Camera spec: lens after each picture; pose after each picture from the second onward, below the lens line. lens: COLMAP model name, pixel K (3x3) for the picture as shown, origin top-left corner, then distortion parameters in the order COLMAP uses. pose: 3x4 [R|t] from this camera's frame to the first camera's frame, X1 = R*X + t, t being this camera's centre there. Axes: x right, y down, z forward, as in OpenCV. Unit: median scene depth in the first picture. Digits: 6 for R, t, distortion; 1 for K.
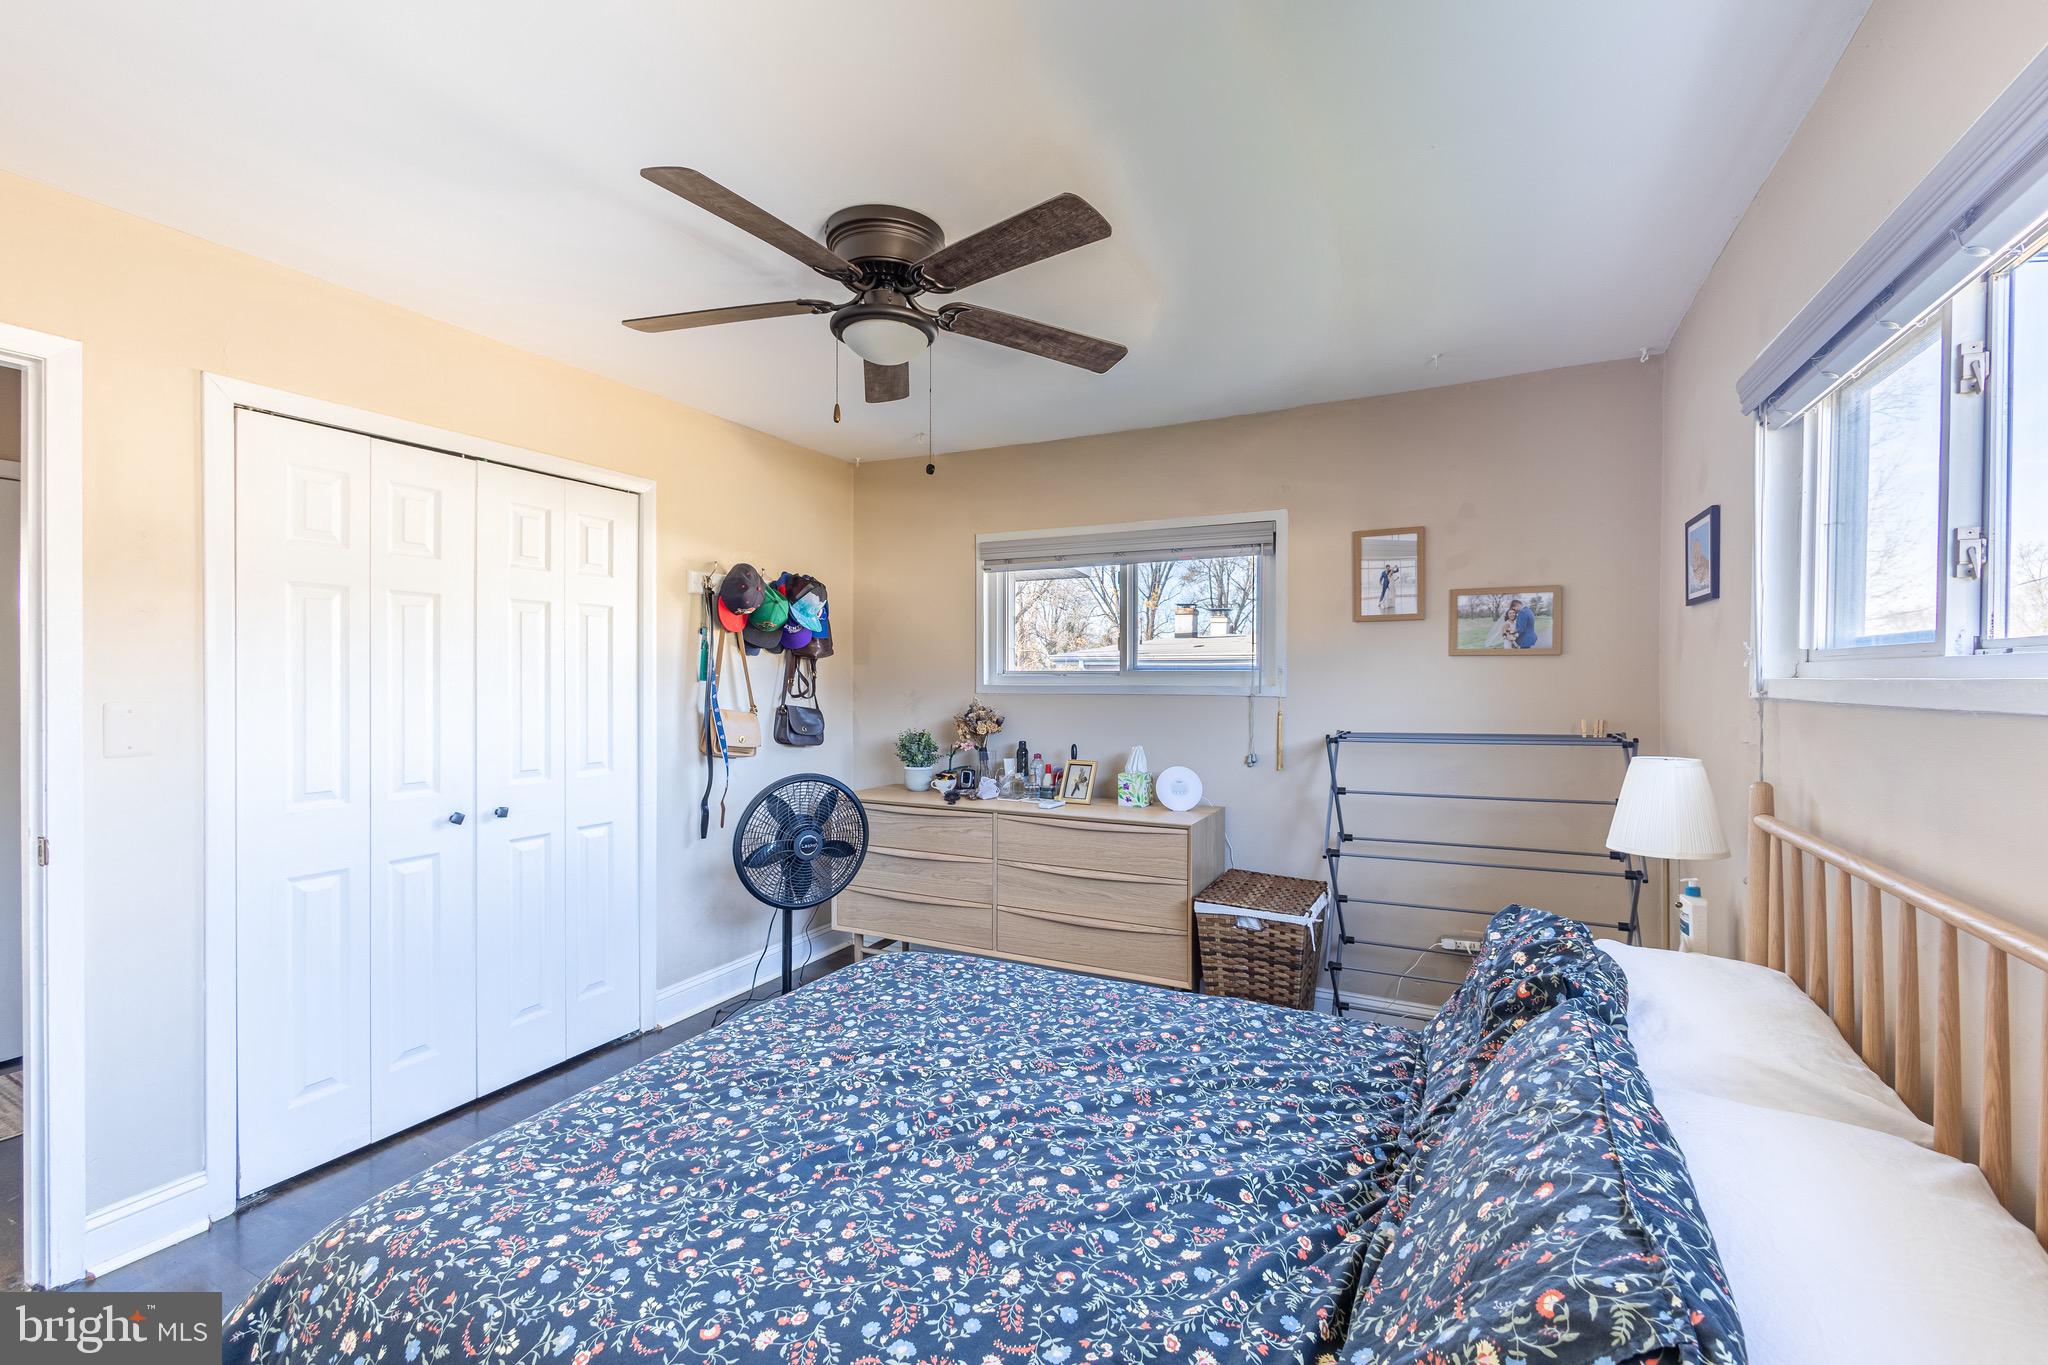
lens RADIAL K [[884.3, 0, 1023.8], [0, 884.3, 681.8], [0, 0, 1]] dist [0.017262, -0.000624]
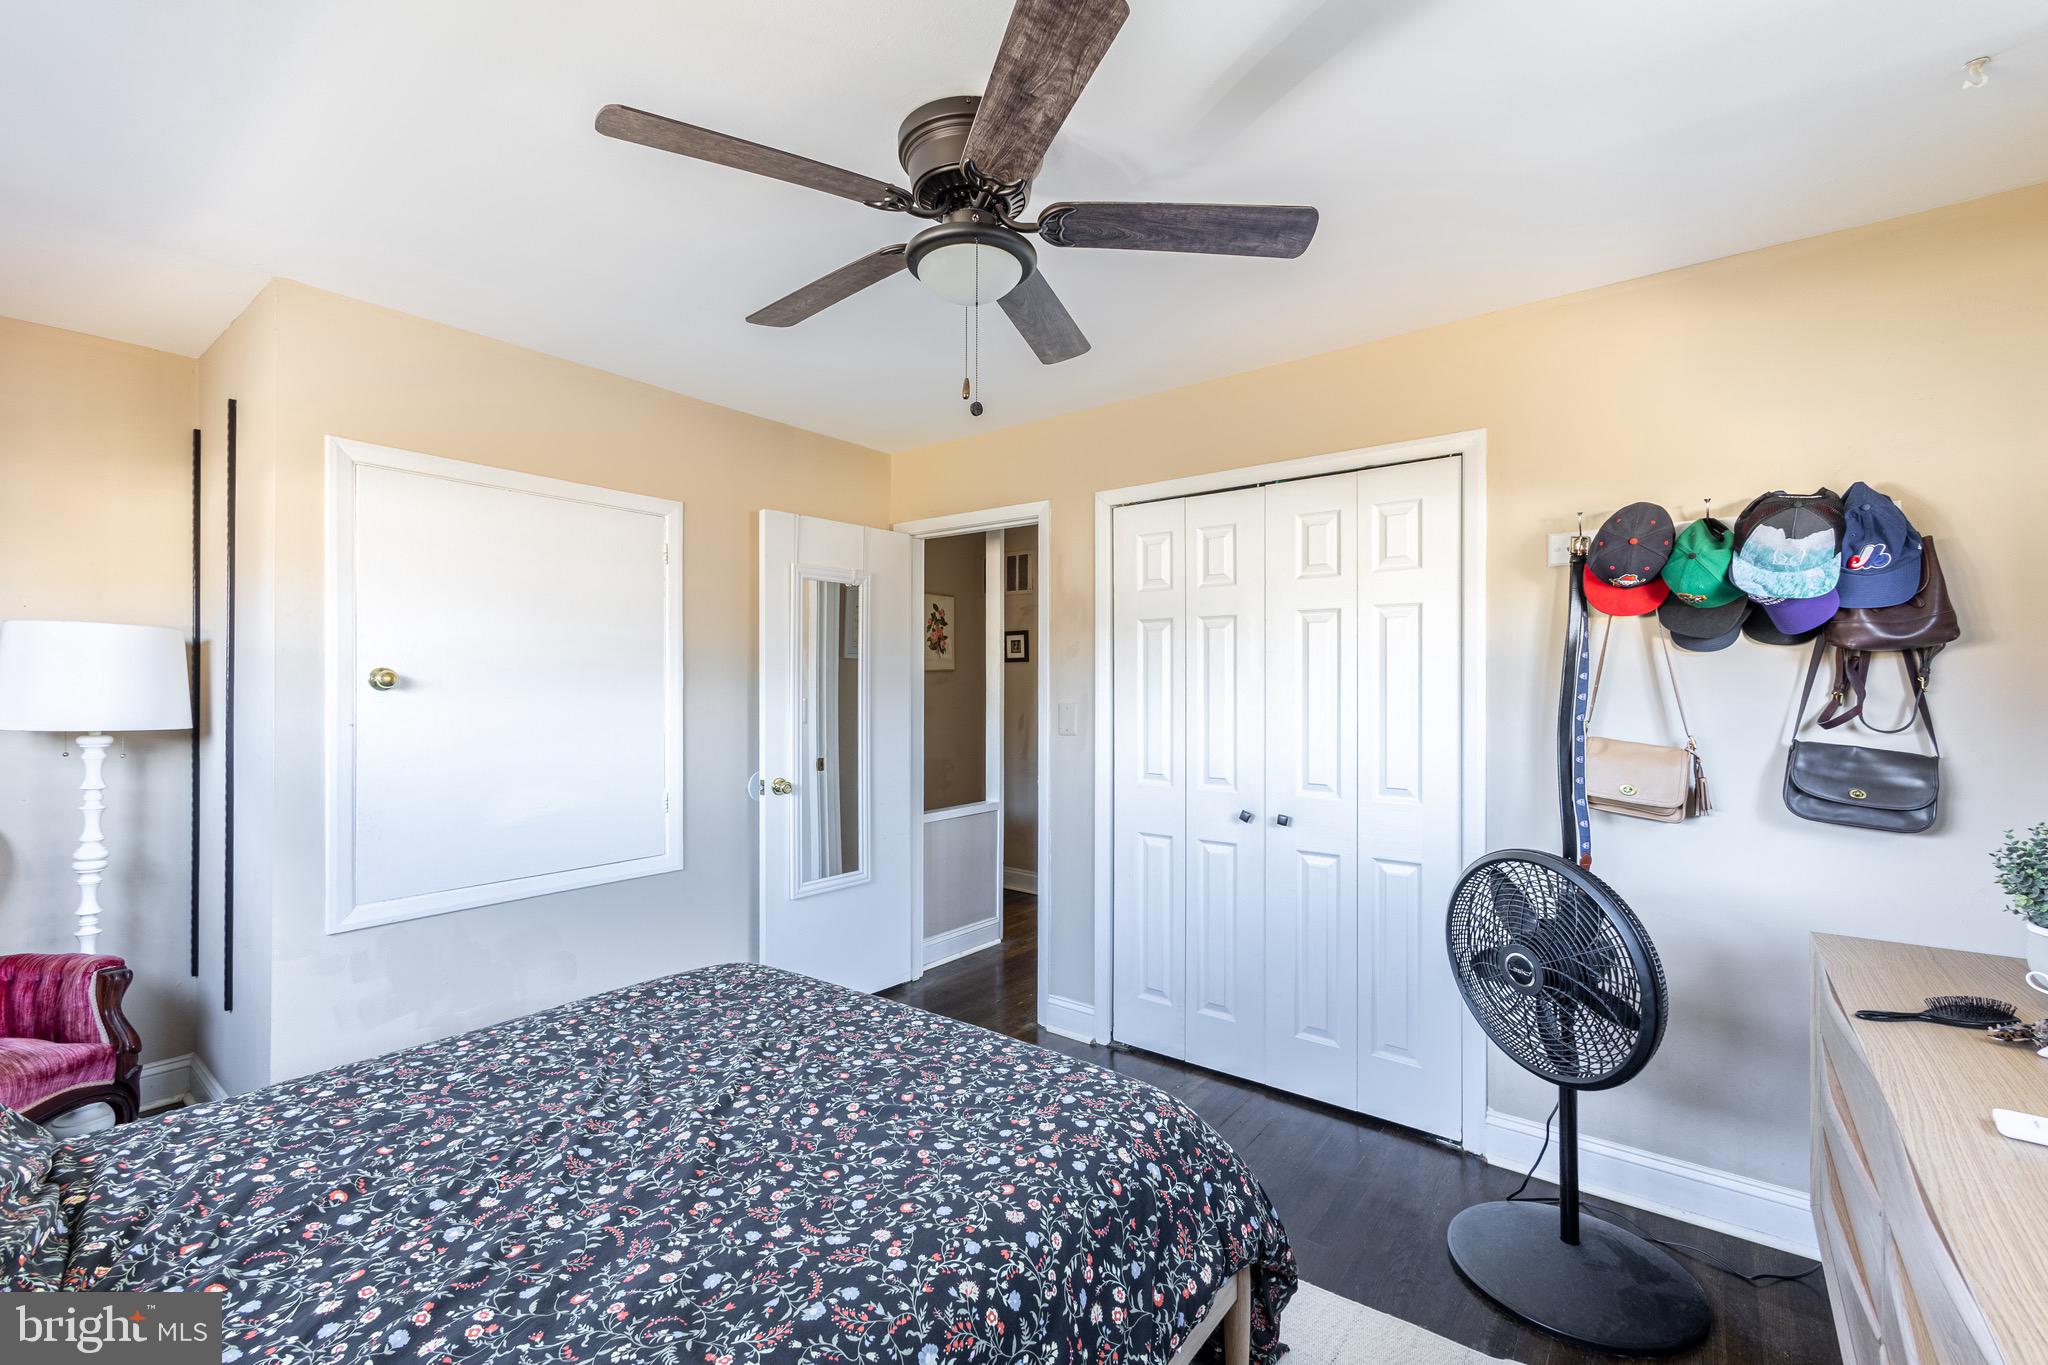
lens RADIAL K [[884.3, 0, 1023.6], [0, 884.3, 680.4], [0, 0, 1]] dist [0.017262, -0.000624]
pose [[-0.199350, -0.008029, -0.979895, 0.545335], [-0.005530, 0.999960, -0.007069, -0.006314], [0.979913, 0.004010, -0.199387, 1.046468]]
